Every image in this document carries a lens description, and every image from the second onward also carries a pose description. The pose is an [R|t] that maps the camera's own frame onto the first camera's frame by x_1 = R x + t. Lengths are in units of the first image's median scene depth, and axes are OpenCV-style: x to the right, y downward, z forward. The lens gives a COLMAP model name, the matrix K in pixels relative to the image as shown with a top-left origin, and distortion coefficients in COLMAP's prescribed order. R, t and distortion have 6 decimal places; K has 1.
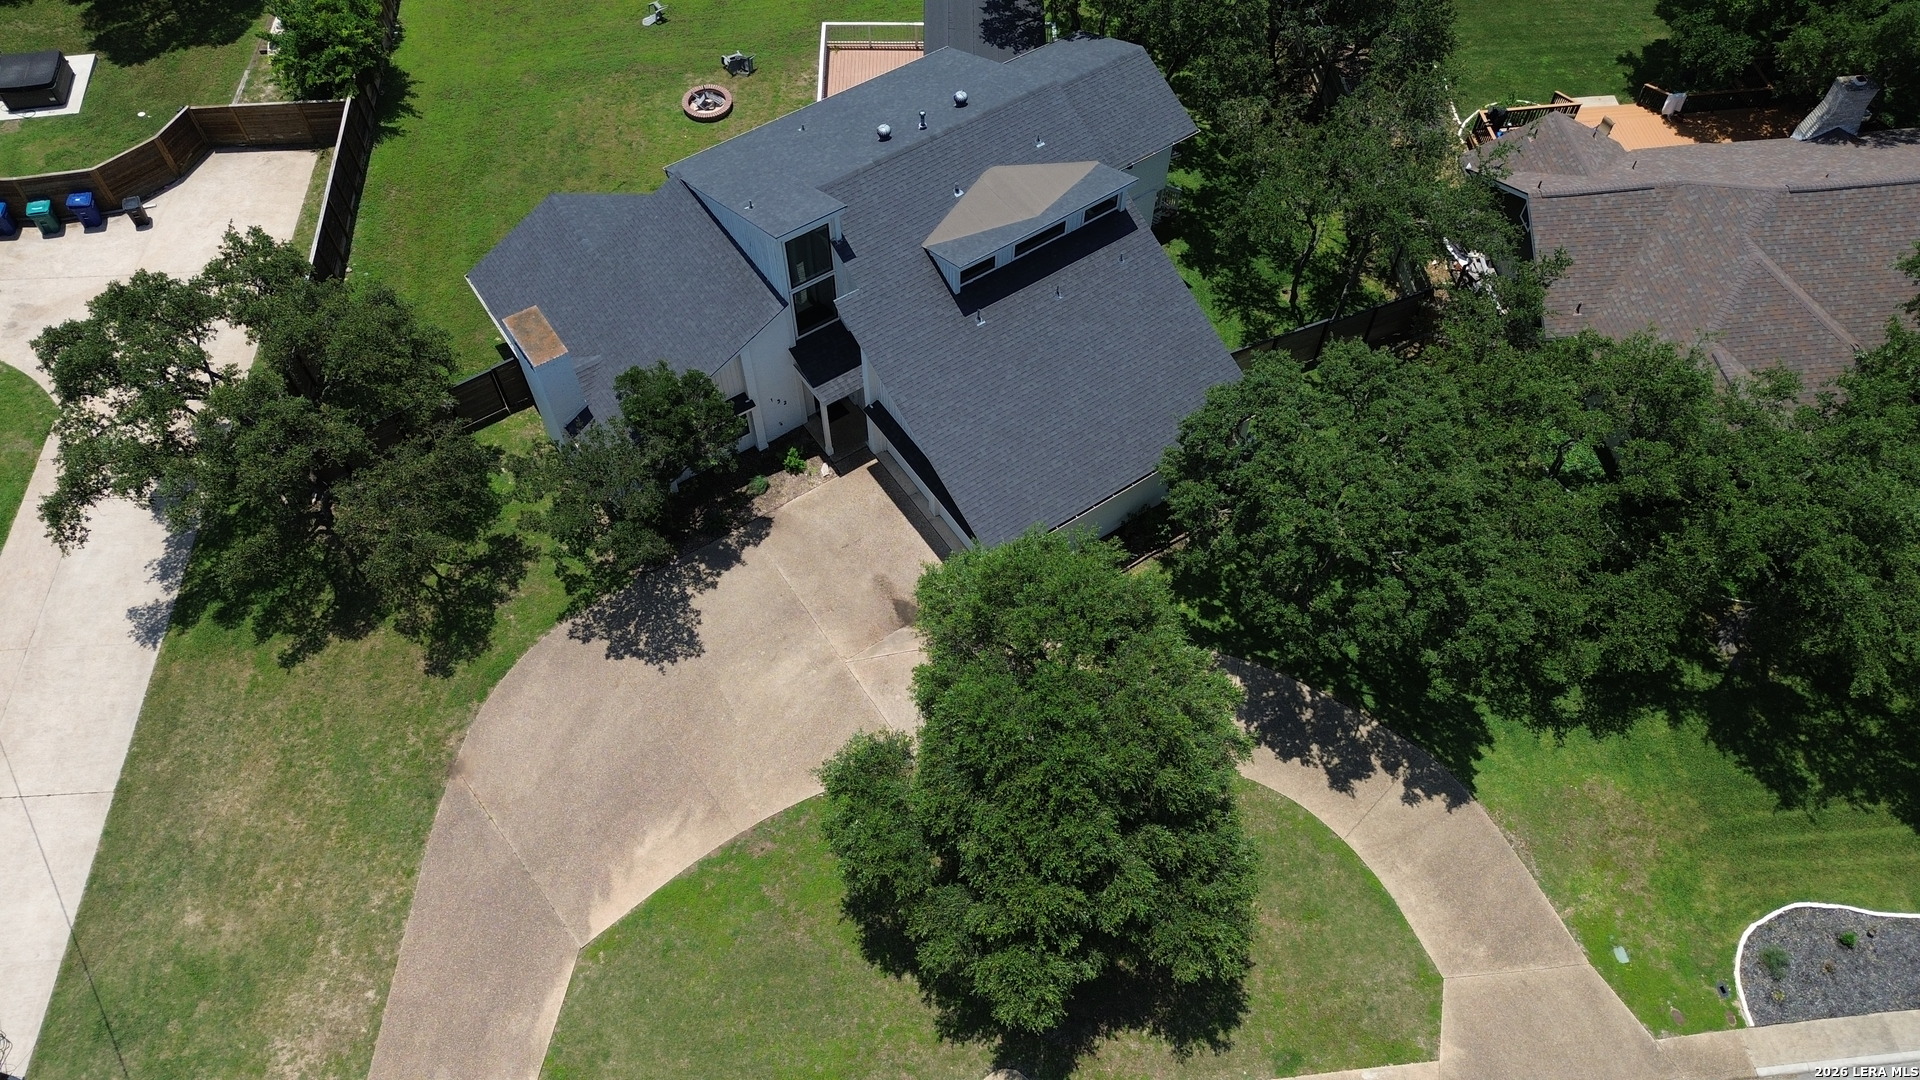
lens RADIAL K [[1362.2, 0, 960.6], [0, 1362.2, 544.5], [0, 0, 1]] dist [0.070860, -0.064765]
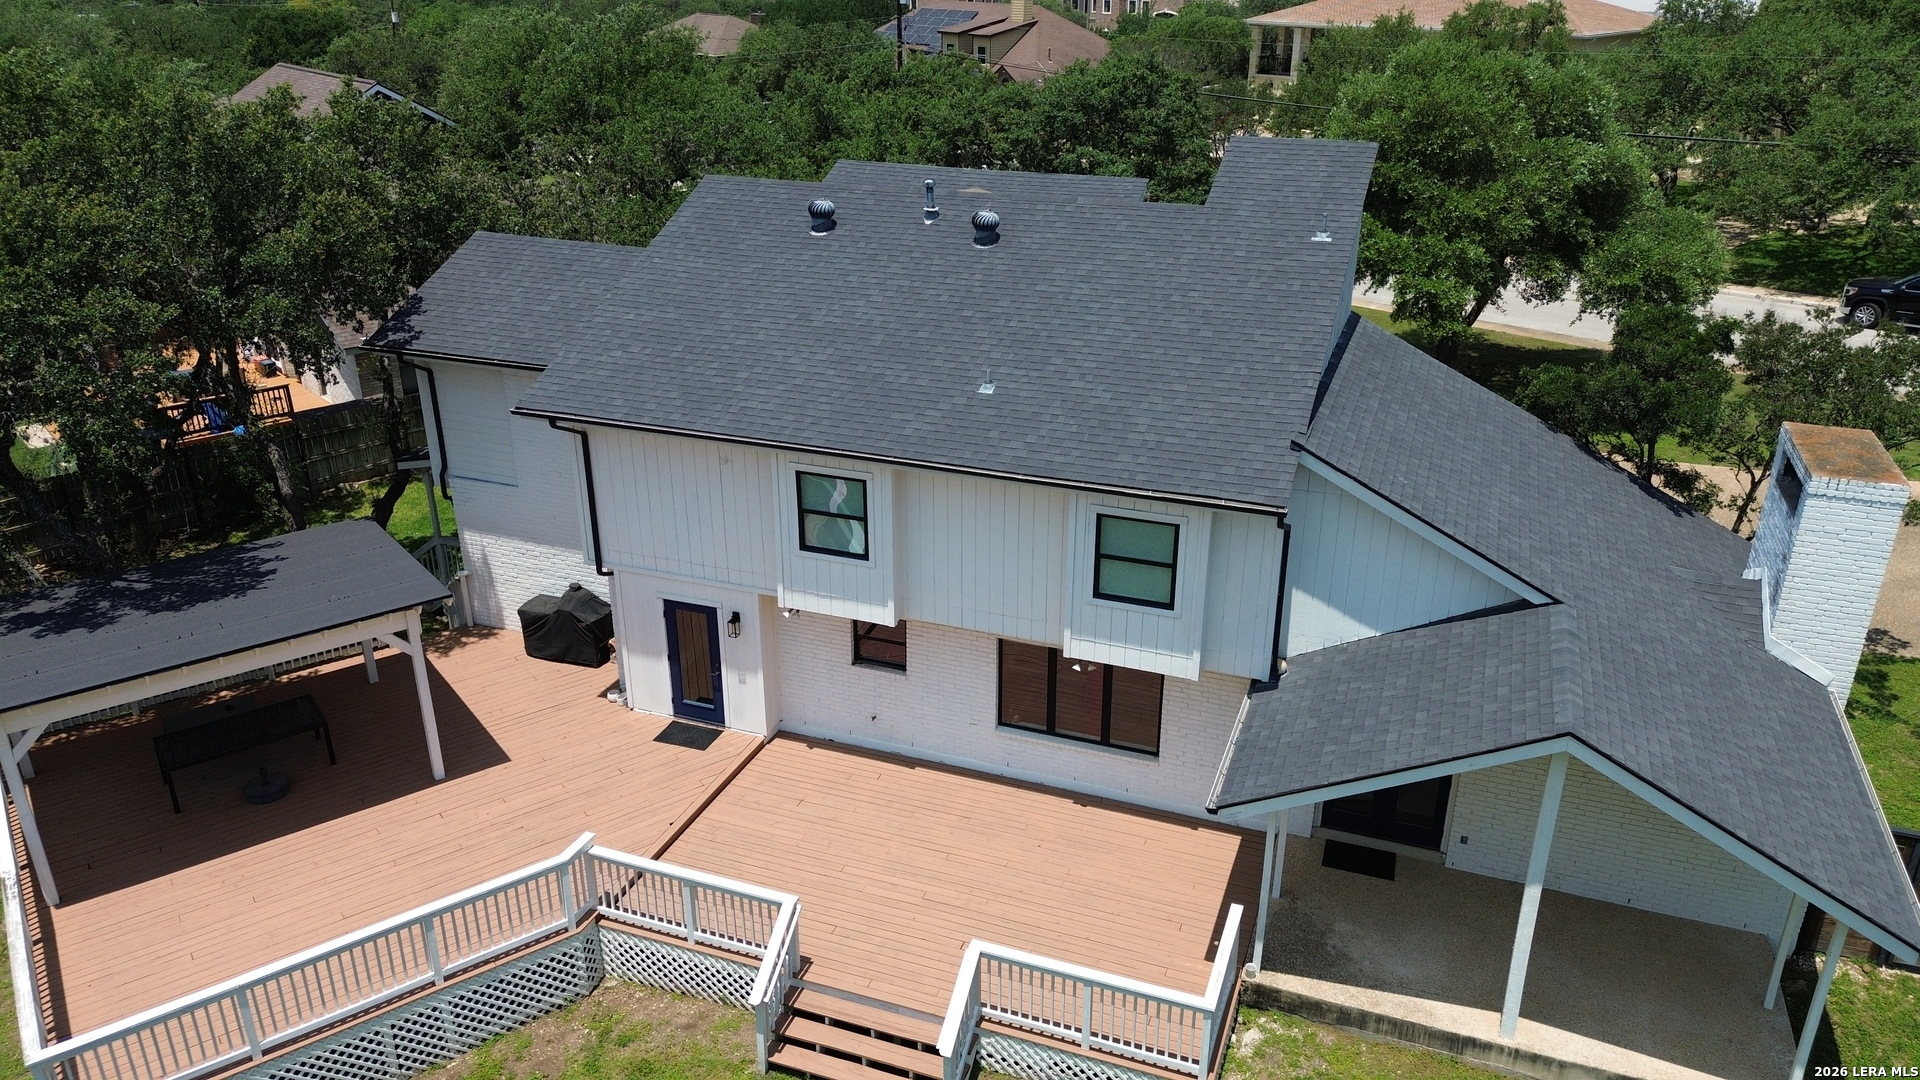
lens RADIAL K [[1362.2, 0, 959.9], [0, 1362.2, 537.1], [0, 0, 1]] dist [0.070860, -0.064765]
pose [[-0.579384, -0.330860, 0.744879, -0.478848], [0.677402, 0.312753, 0.665817, -0.626185], [-0.453256, 0.890347, 0.042921, 1.114153]]
